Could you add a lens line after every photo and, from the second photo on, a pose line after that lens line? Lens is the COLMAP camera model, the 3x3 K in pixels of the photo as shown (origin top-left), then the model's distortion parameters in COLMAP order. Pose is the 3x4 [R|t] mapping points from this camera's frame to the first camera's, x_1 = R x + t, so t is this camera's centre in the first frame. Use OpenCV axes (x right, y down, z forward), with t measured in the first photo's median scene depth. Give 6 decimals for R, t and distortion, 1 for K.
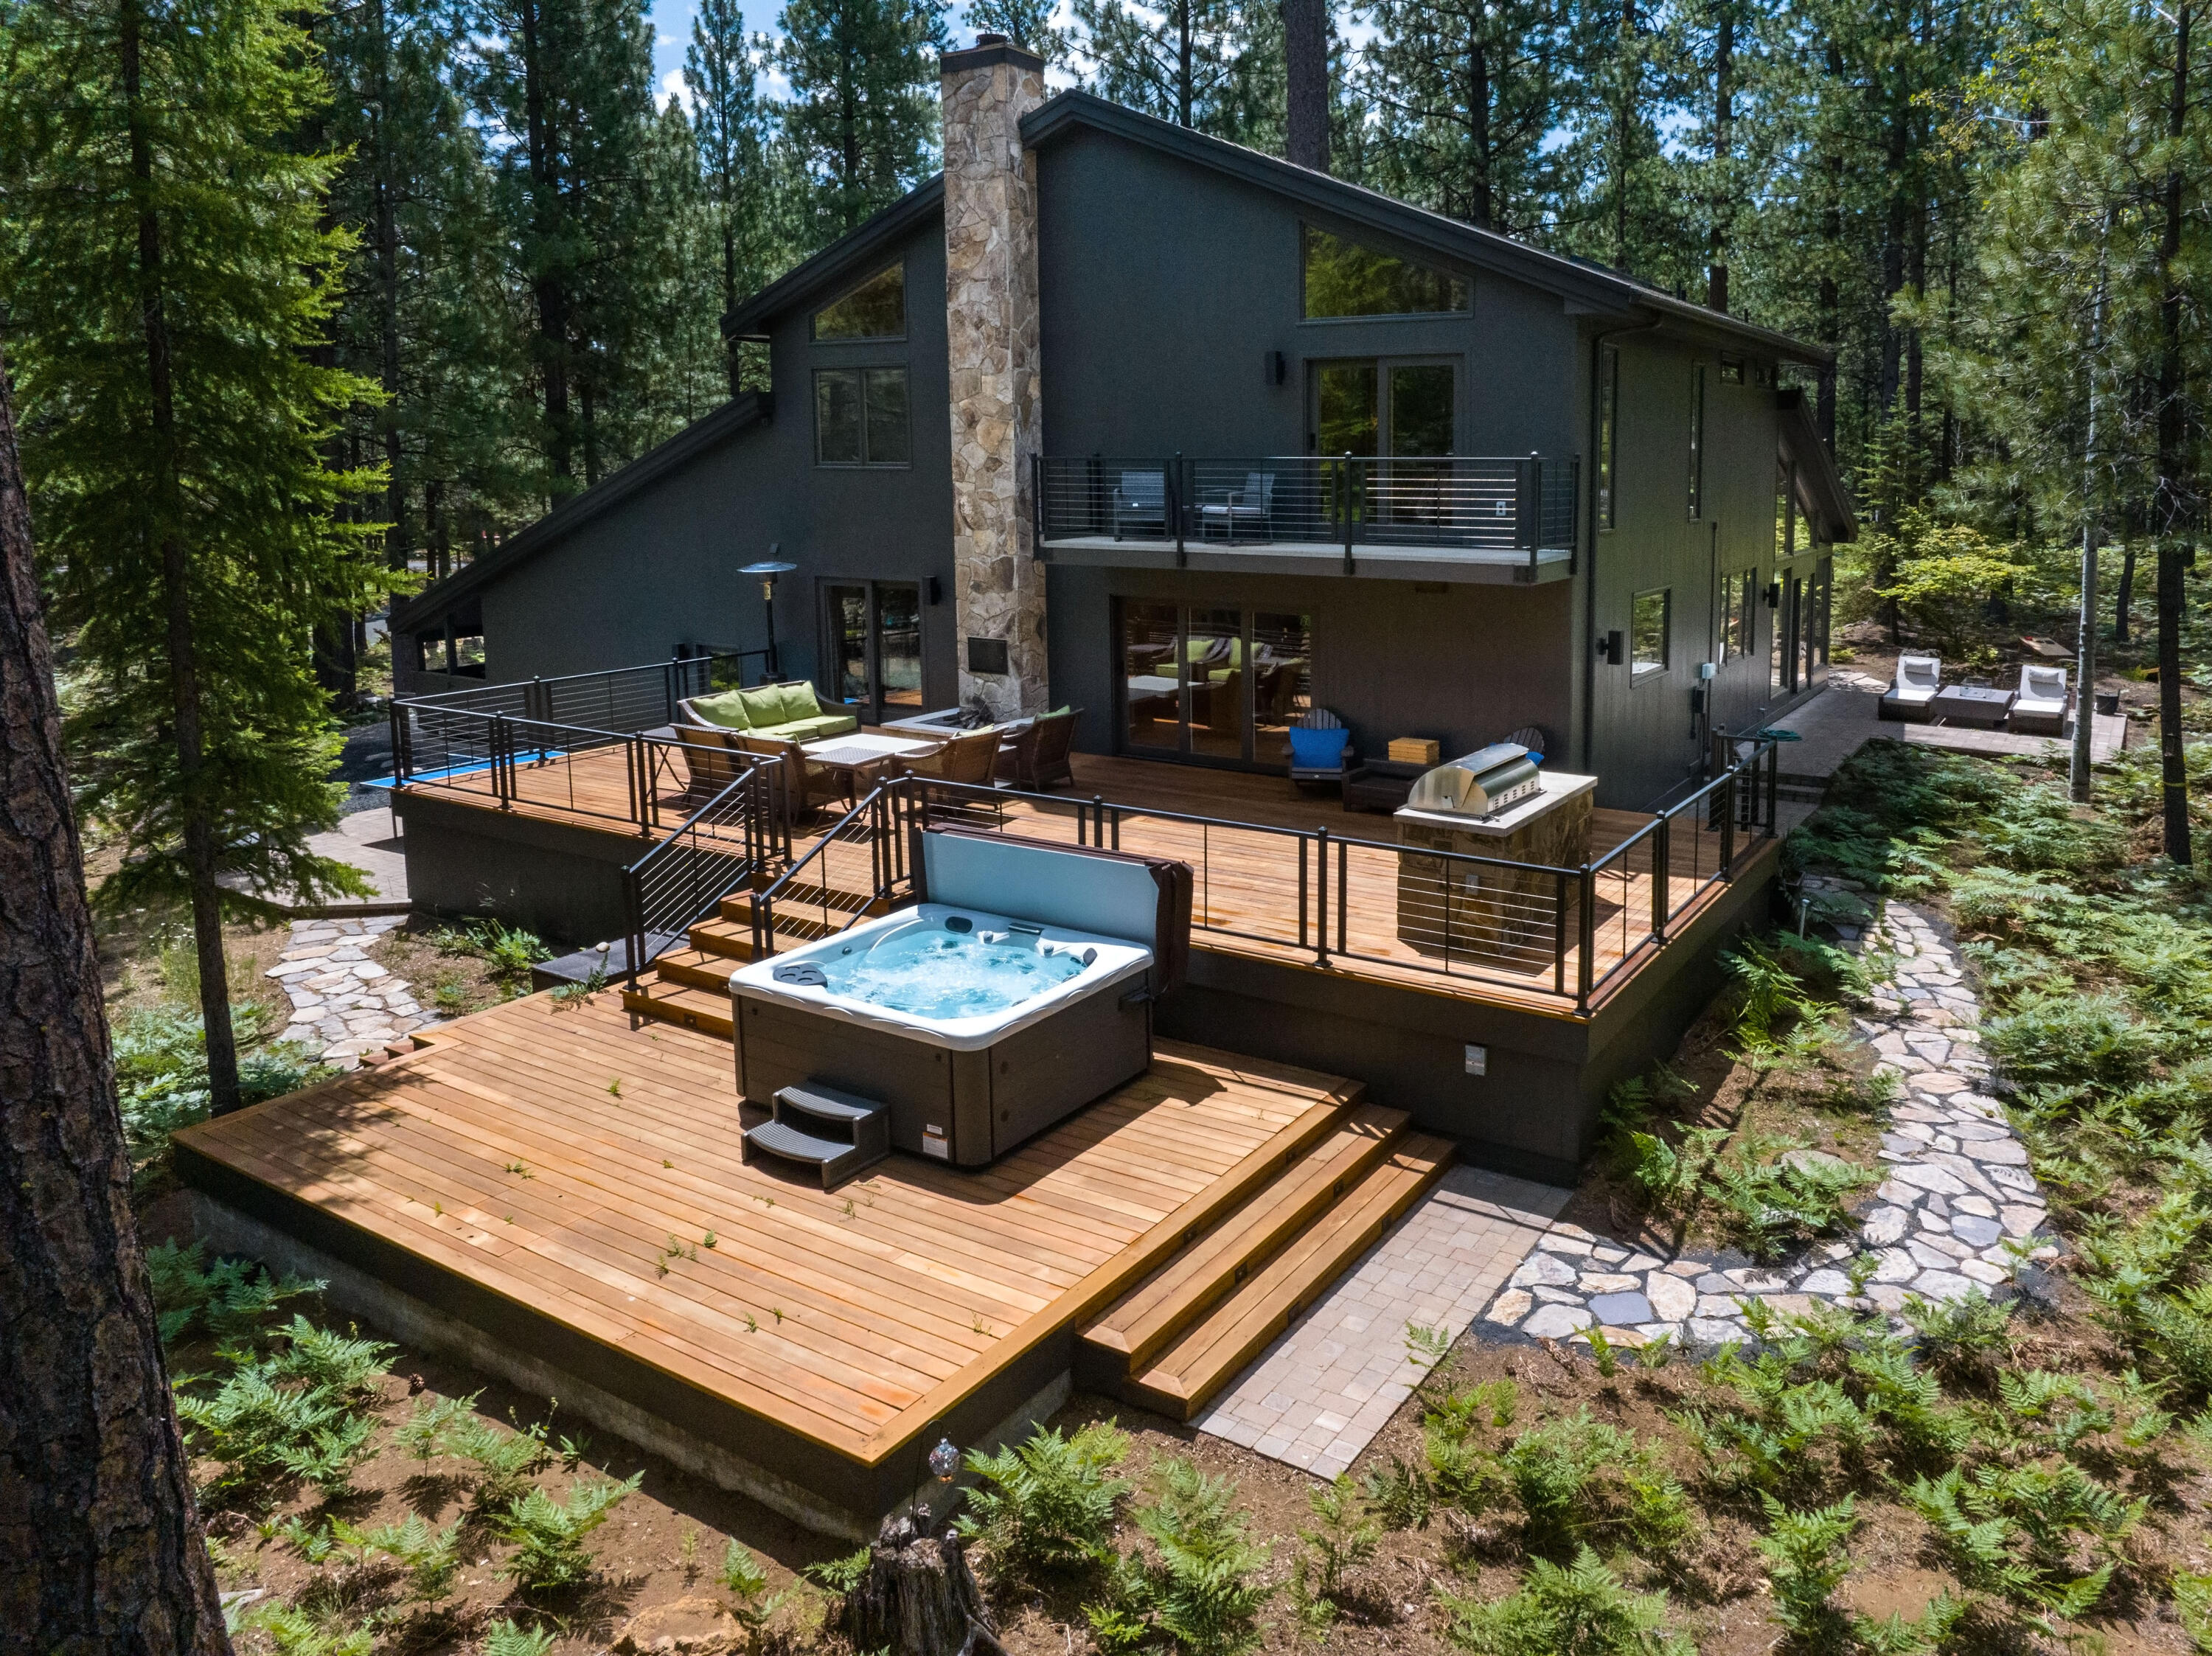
lens RADIAL K [[1715.5, 0, 1109.2], [0, 1715.5, 634.1], [0, 0, 1]] dist [-0.030593, -0.002028]
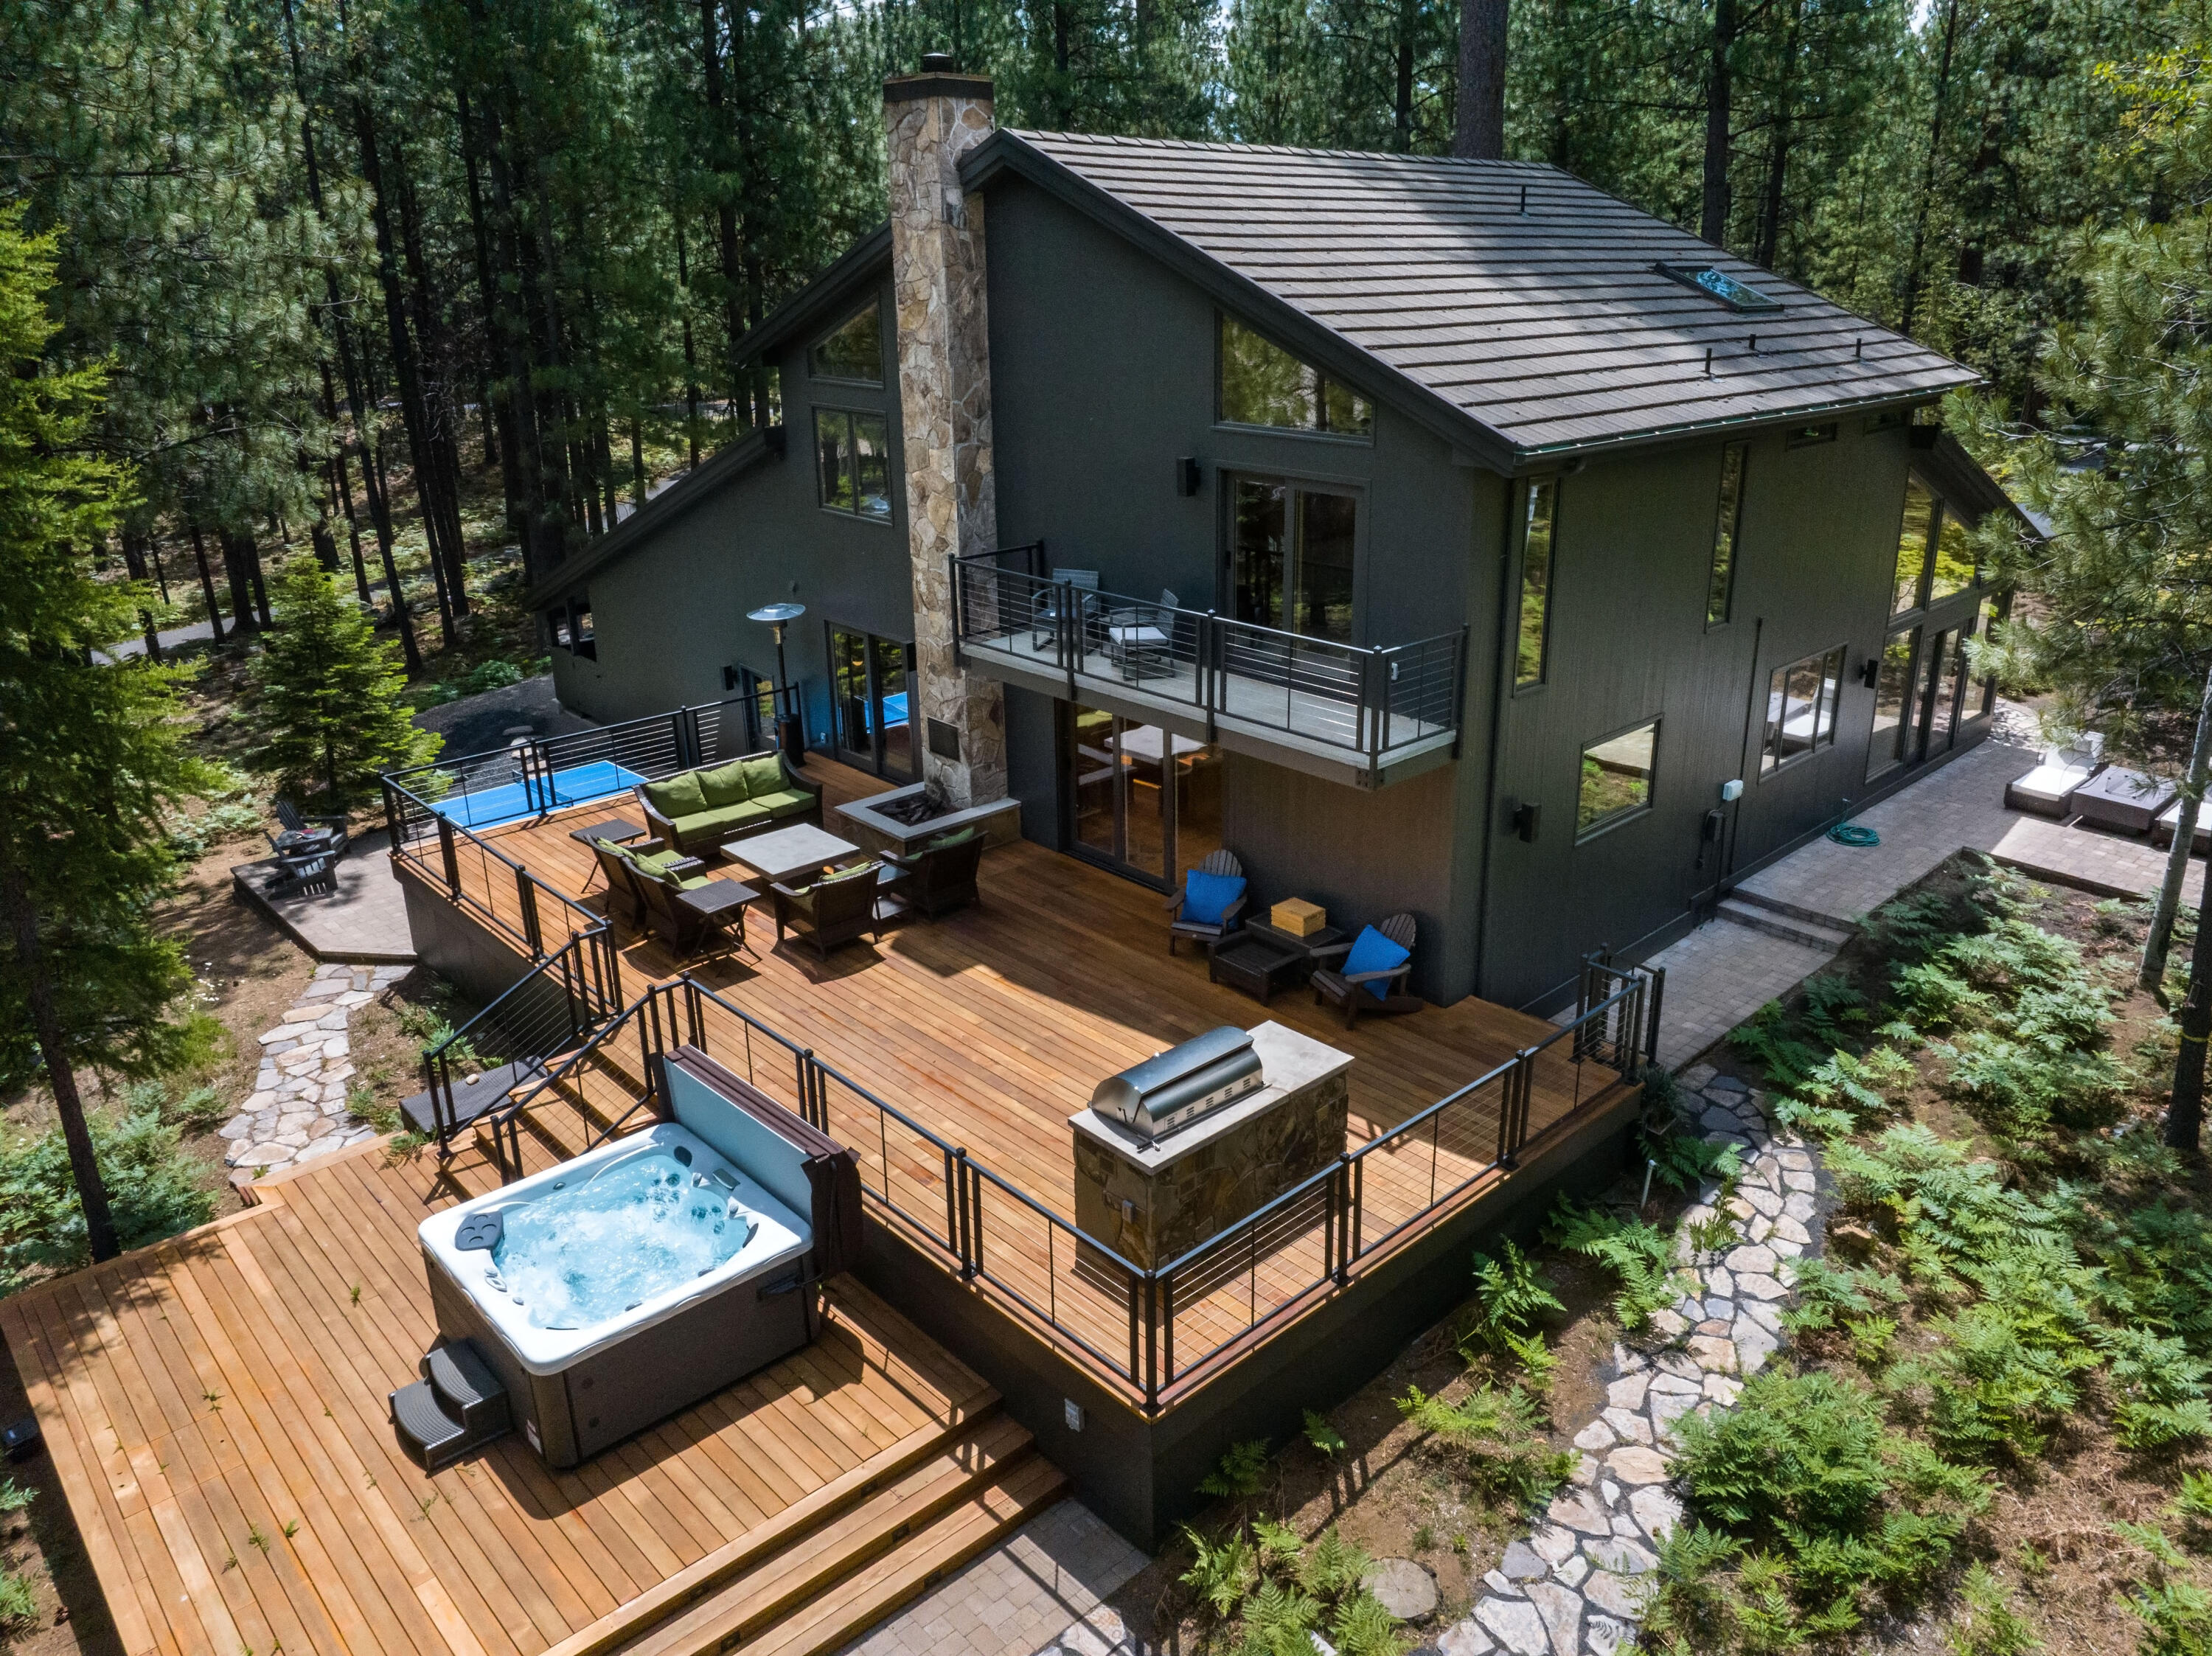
lens RADIAL K [[1679.5, 0, 1106.0], [0, 1679.5, 828.0], [0, 0, 1]] dist [-0.034385, 0.009710]
pose [[0.969849, 0.065141, -0.234839, 0.255713], [-0.005574, 0.969291, 0.245852, -0.180253], [0.243642, -0.237130, 0.940430, 0.113528]]
